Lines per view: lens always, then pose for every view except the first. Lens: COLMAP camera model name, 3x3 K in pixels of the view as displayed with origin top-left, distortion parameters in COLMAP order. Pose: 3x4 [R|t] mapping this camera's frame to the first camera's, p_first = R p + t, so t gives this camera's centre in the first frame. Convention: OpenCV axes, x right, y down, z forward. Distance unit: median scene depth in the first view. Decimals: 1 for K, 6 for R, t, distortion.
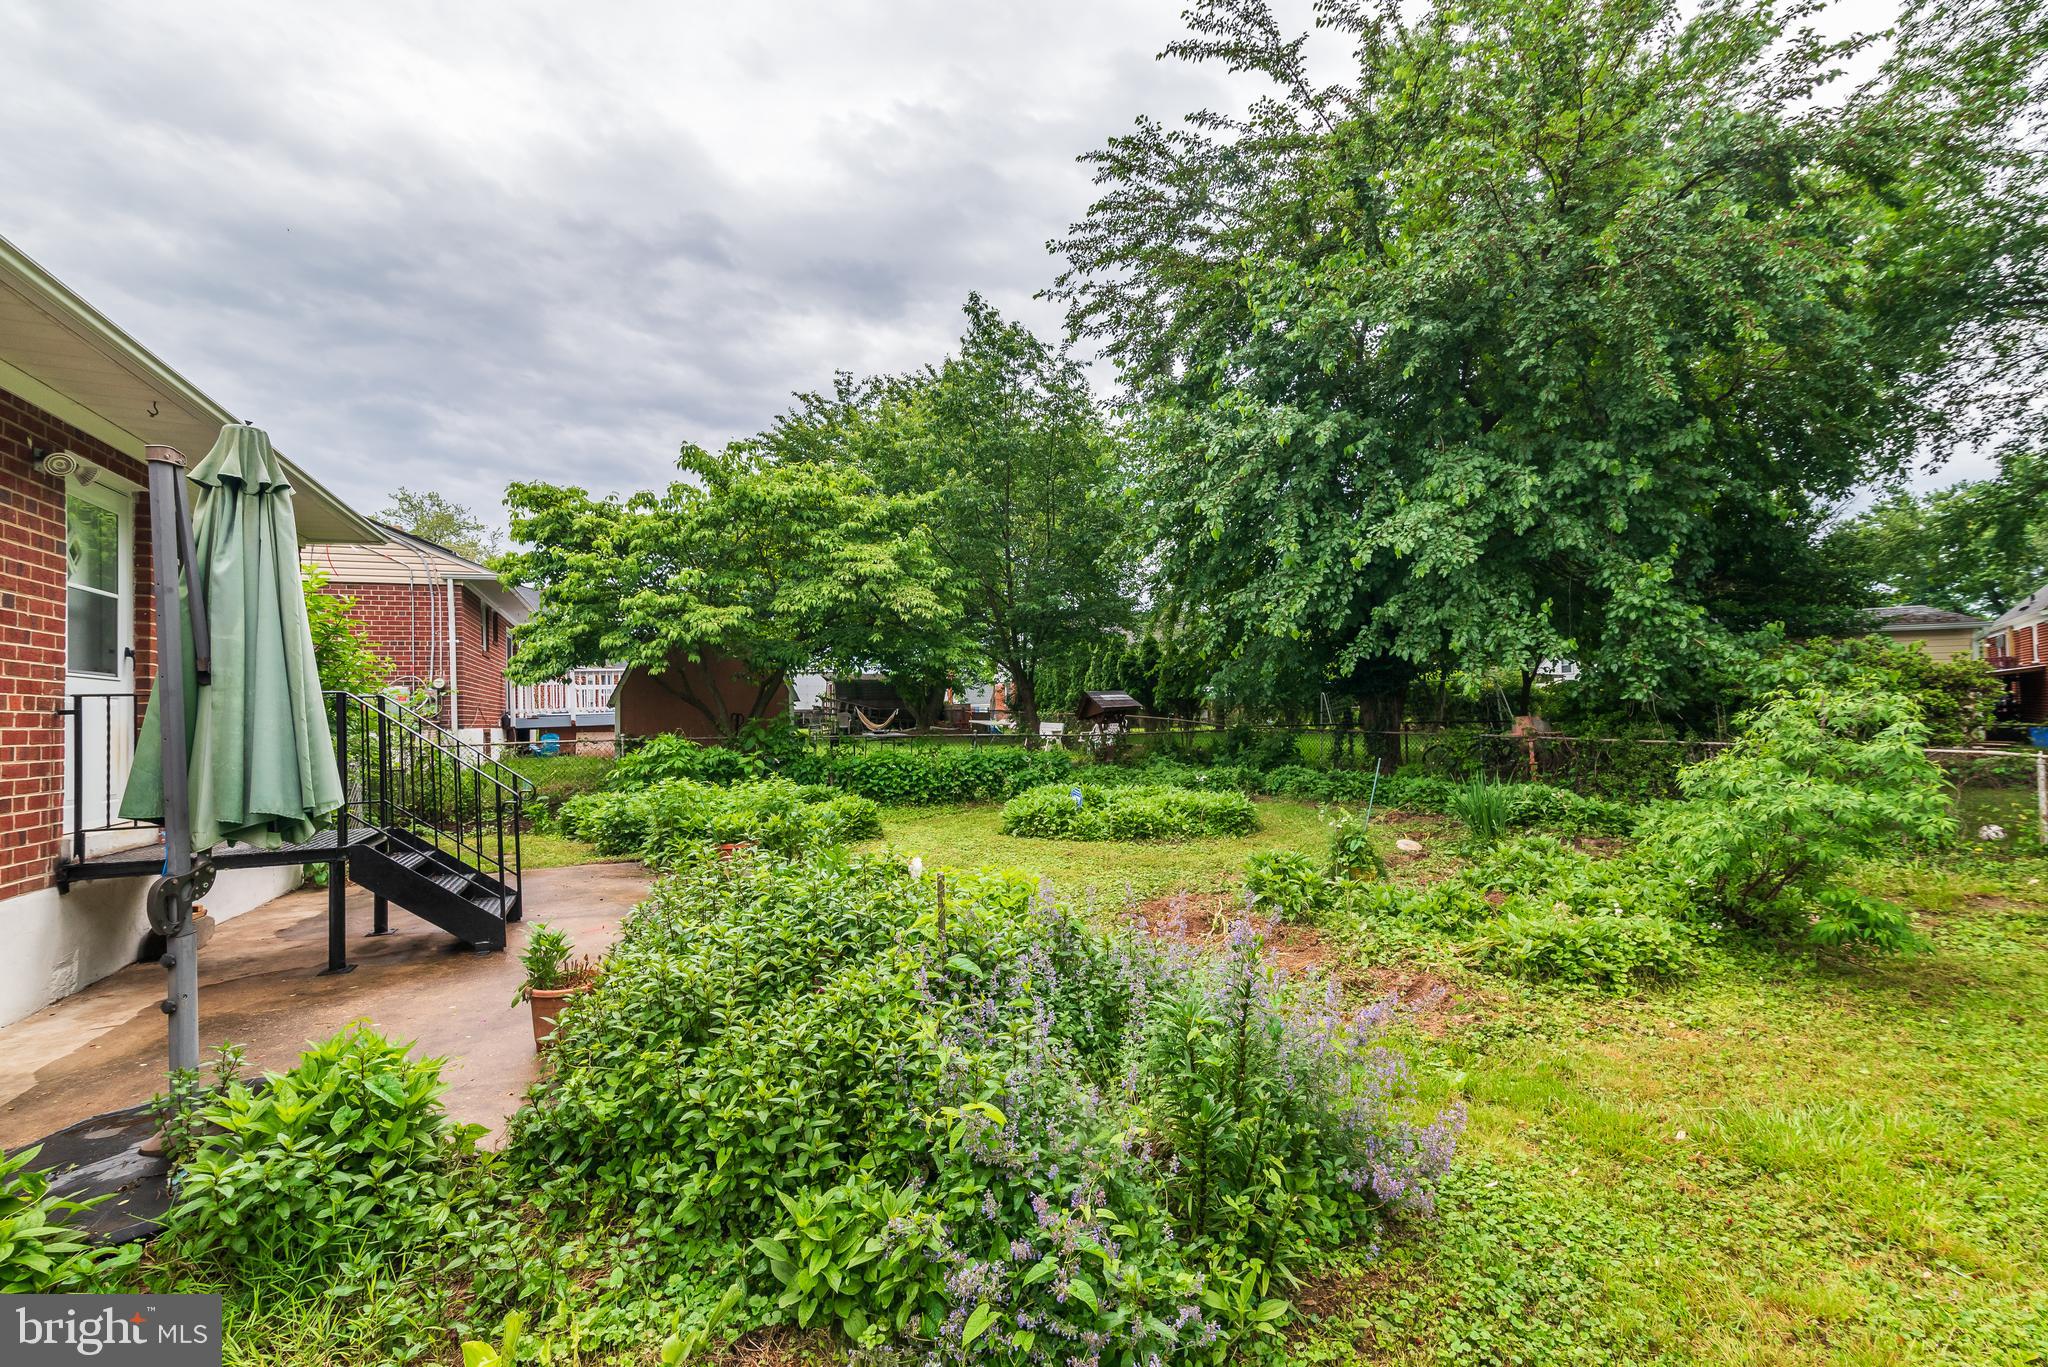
lens RADIAL K [[954.4, 0, 1027.4], [0, 954.4, 705.4], [0, 0, 1]] dist [0.002962, -0.000450]
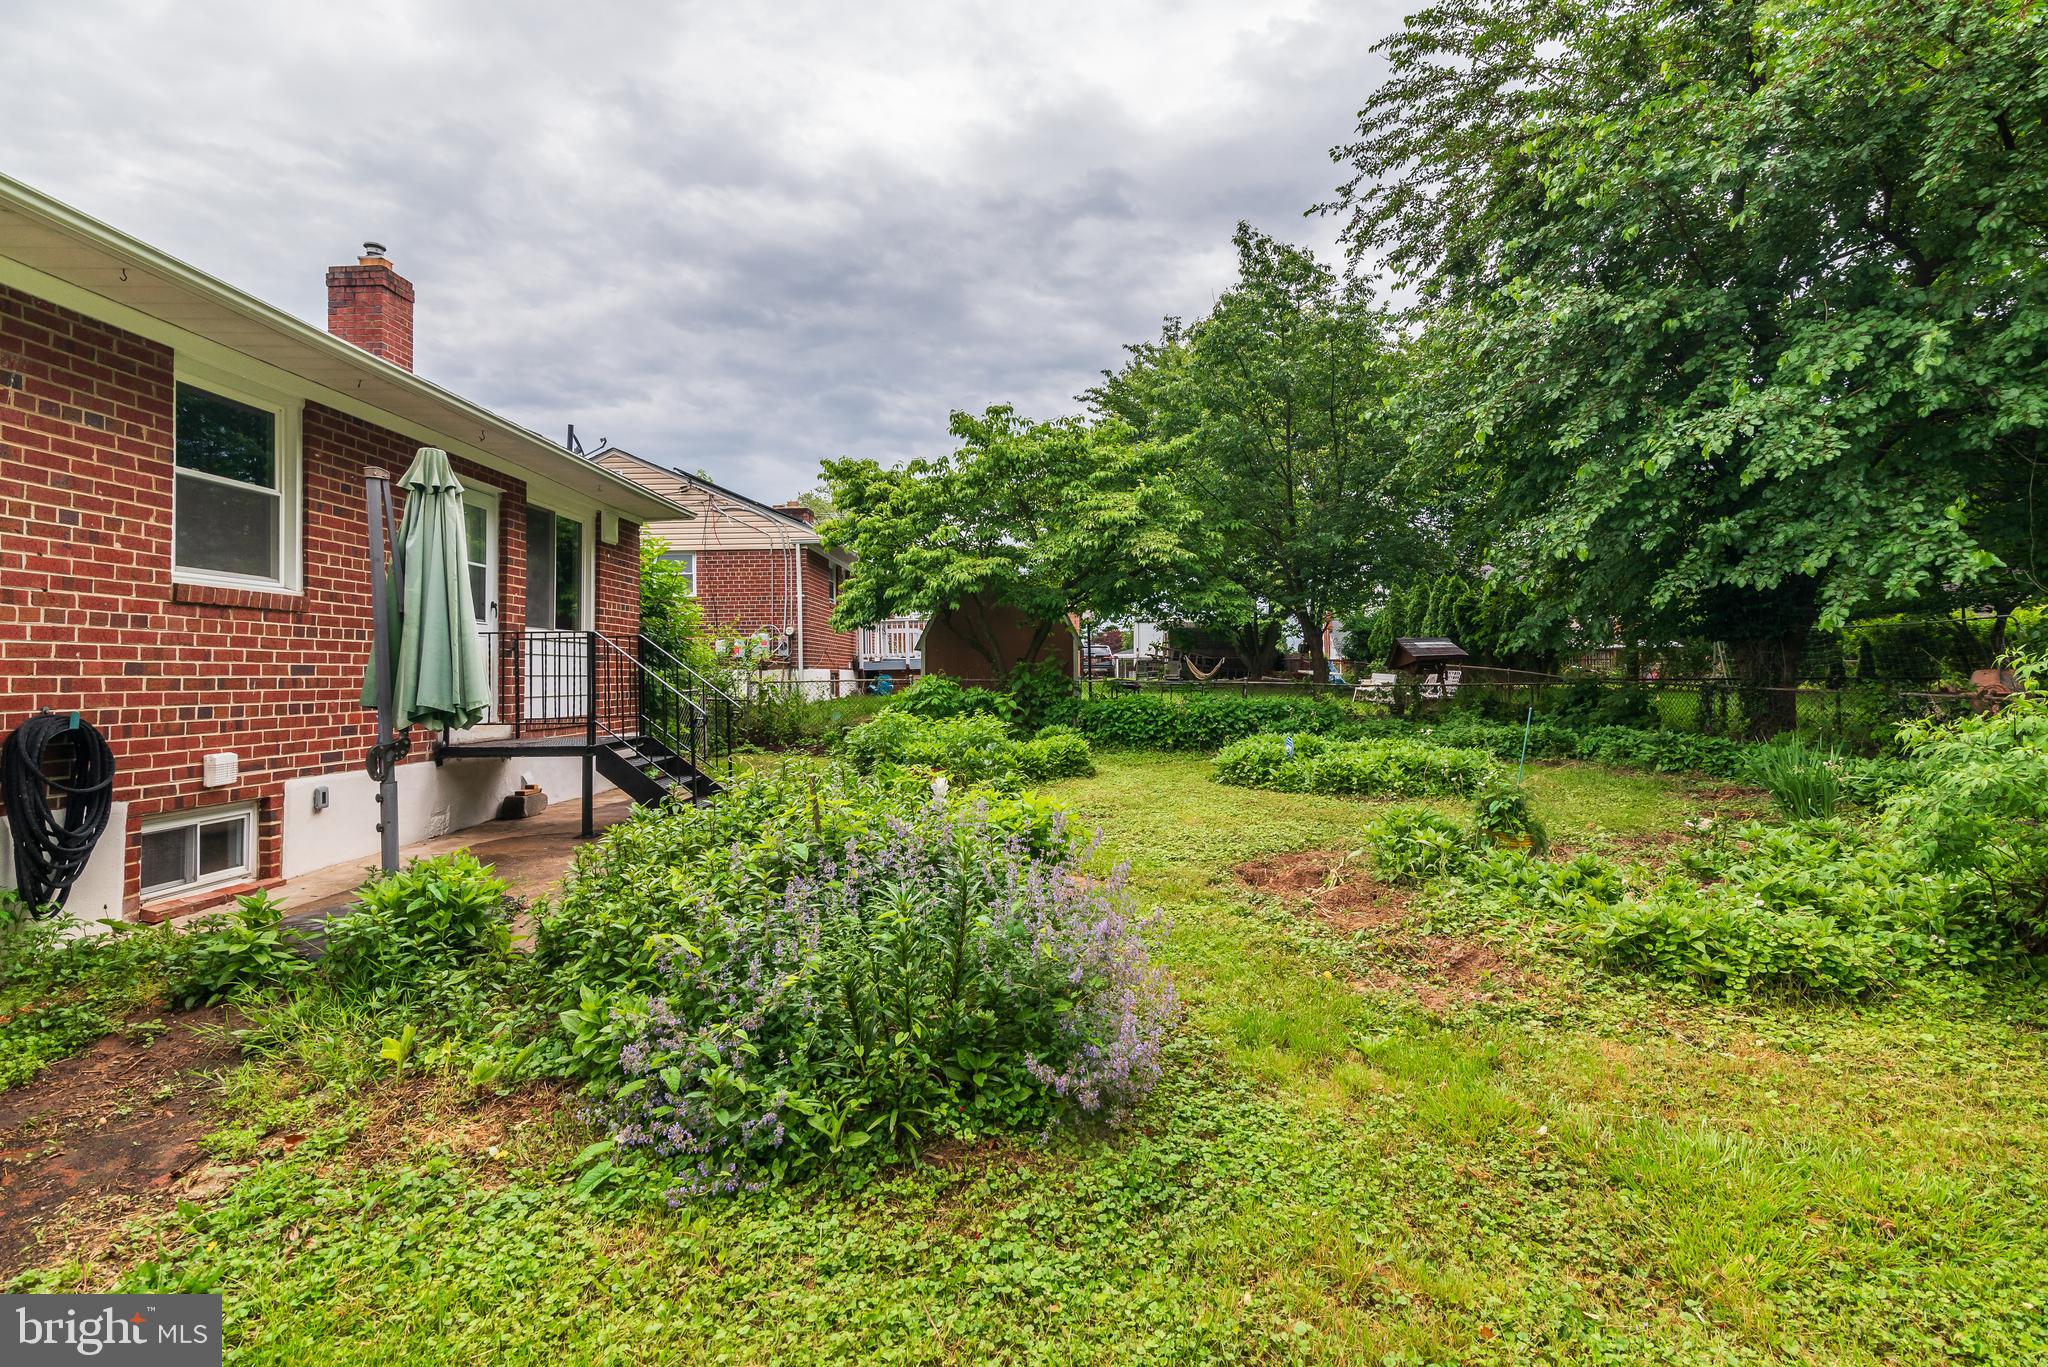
lens RADIAL K [[987.2, 0, 992.6], [0, 987.2, 640.4], [0, 0, 1]] dist [0.040578, 0.000203]
pose [[0.906198, -0.000012, -0.422854, 0.133538], [-0.007005, 0.999862, -0.015038, 0.005375], [0.422796, 0.016590, 0.906073, -0.009459]]
